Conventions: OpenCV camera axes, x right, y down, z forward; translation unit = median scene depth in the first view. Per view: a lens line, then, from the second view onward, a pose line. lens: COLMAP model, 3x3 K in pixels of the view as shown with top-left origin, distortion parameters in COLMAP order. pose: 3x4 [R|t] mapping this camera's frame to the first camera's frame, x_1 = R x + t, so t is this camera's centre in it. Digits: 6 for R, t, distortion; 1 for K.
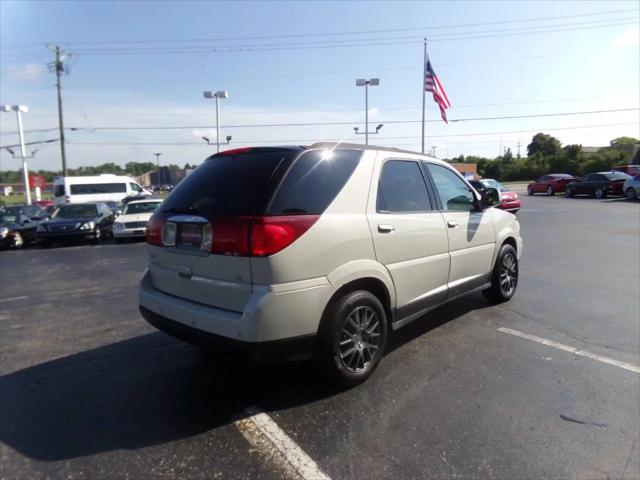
lens RADIAL K [[446.3, 0, 309.8], [0, 446.3, 253.7], [0, 0, 1]] dist [-0.025940, 0.064719]
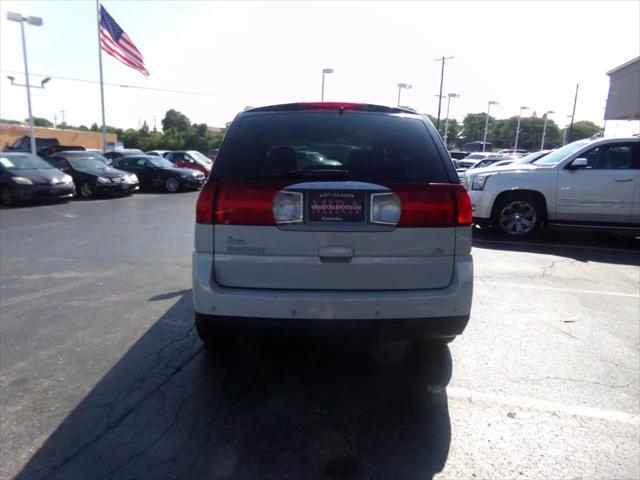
lens RADIAL K [[446.3, 0, 313.8], [0, 446.3, 249.7], [0, 0, 1]] dist [-0.025940, 0.064719]
pose [[0.705270, -0.108134, 0.700644, -0.612136], [0.072196, 0.994116, 0.080755, -0.024070], [-0.705253, -0.006370, 0.708927, 0.336024]]
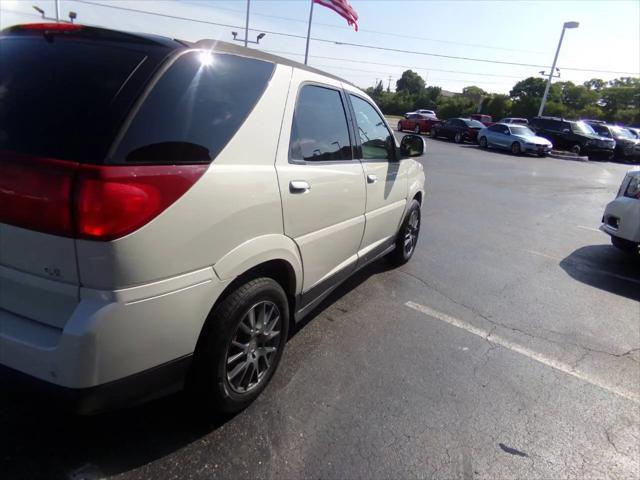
lens RADIAL K [[446.3, 0, 315.0], [0, 446.3, 251.6], [0, 0, 1]] dist [-0.025940, 0.064719]
pose [[0.951643, 0.030329, 0.305706, -0.011810], [-0.083160, 0.983394, 0.161310, -0.050712], [-0.295737, -0.178932, 0.938362, 0.228330]]
